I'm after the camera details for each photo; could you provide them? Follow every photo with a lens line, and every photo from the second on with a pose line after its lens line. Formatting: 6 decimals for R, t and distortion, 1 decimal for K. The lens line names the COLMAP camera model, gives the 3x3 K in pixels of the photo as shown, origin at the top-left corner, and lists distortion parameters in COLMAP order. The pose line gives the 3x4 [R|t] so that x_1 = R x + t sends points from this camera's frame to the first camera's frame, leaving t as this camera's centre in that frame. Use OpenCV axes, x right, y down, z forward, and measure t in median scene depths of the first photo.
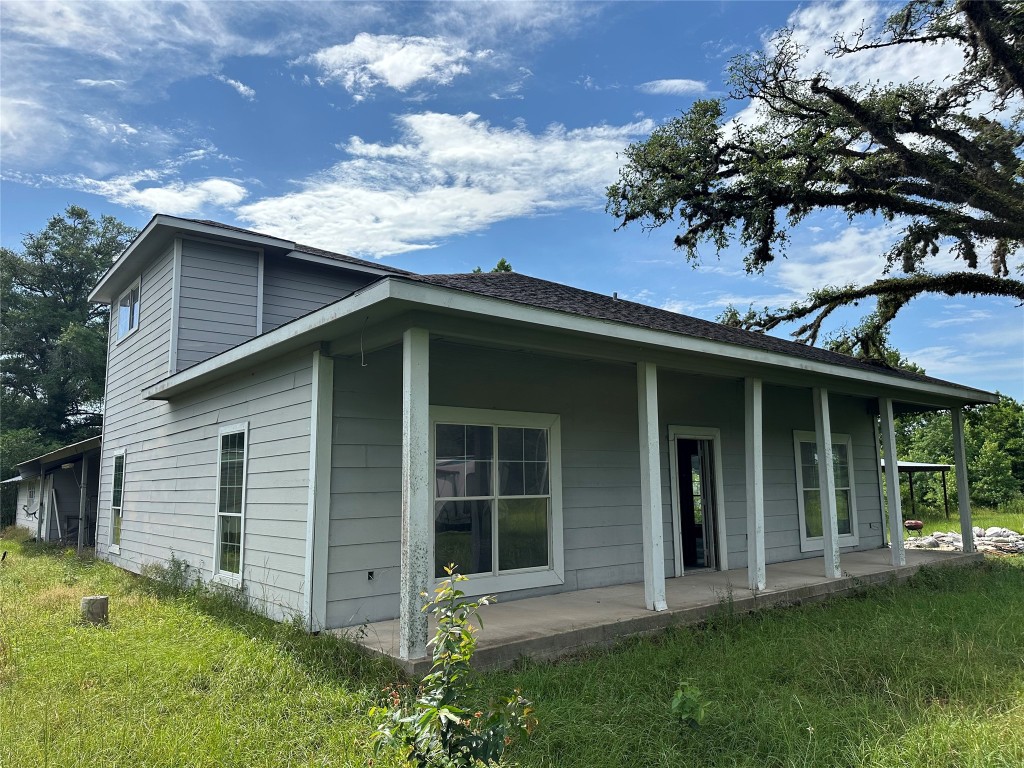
lens RADIAL K [[716.3, 0, 511.7], [0, 716.3, 384.6], [0, 0, 1]] dist [0.056680, -0.056445]
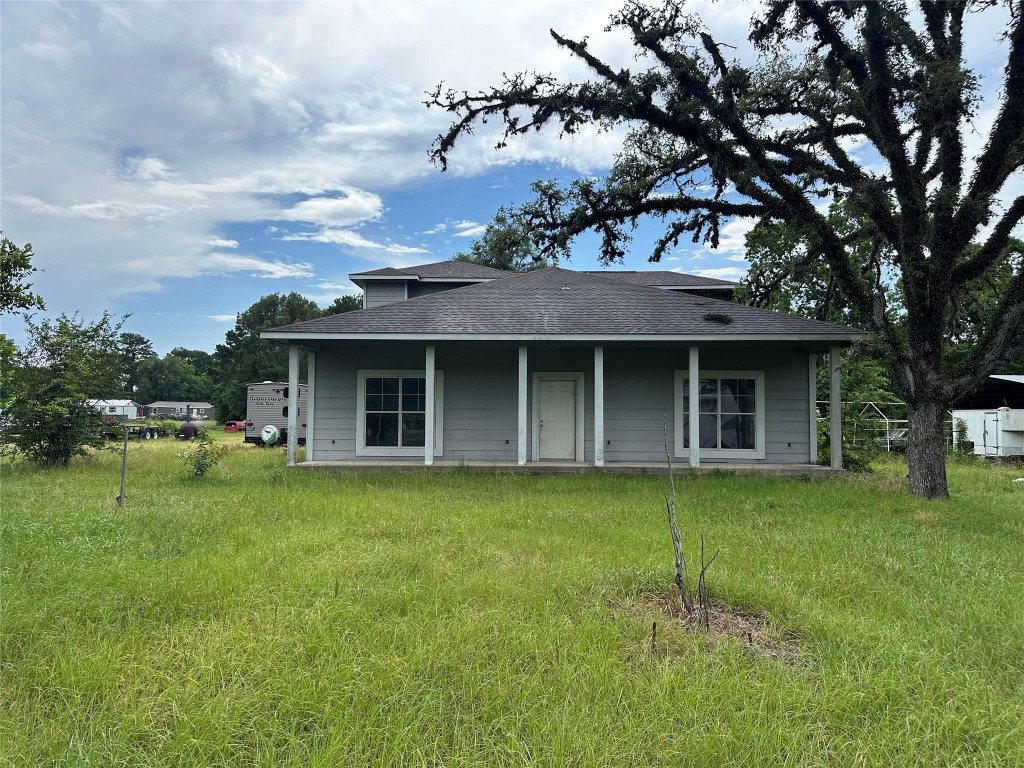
lens RADIAL K [[716.3, 0, 516.0], [0, 716.3, 381.1], [0, 0, 1]] dist [0.056680, -0.056445]
pose [[0.745560, -0.012725, -0.666317, 1.240059], [0.077630, 0.994670, 0.067867, -0.036533], [0.661902, -0.102326, 0.742573, -0.245153]]
